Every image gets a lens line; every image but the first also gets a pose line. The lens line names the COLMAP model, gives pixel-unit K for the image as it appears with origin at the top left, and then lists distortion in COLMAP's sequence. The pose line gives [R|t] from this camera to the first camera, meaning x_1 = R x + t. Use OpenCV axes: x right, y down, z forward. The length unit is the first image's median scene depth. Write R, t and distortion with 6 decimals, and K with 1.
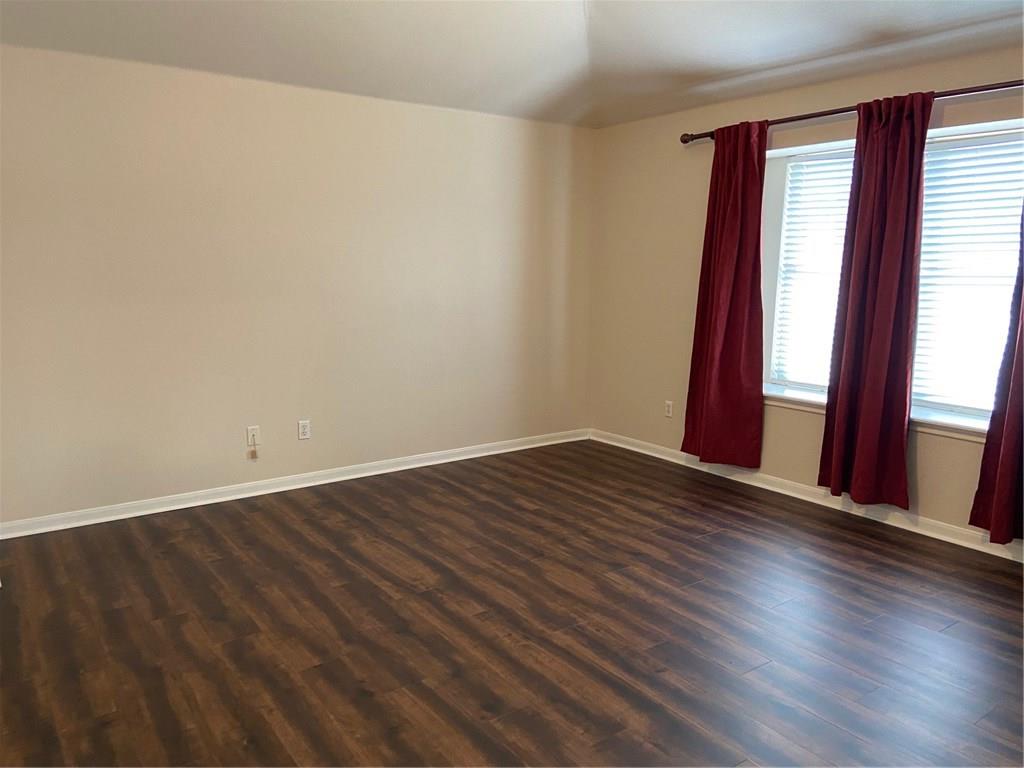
lens RADIAL K [[771.0, 0, 507.1], [0, 771.0, 385.1], [0, 0, 1]] dist [0.128904, -0.165777]
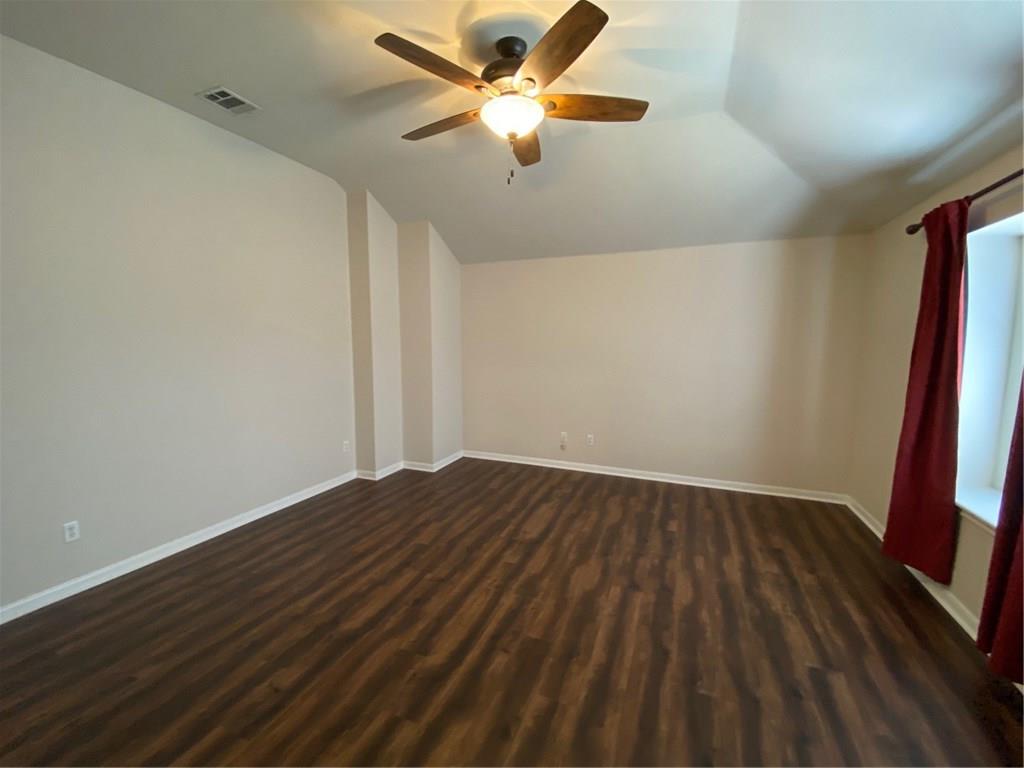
lens RADIAL K [[415.7, 0, 515.3], [0, 415.7, 383.4], [0, 0, 1]] dist [0.030991, -0.023706]
pose [[0.547629, 0.086087, -0.832281, 0.523382], [-0.141388, 0.989910, 0.009360, -0.067217], [0.824689, 0.112549, 0.554275, 0.388608]]
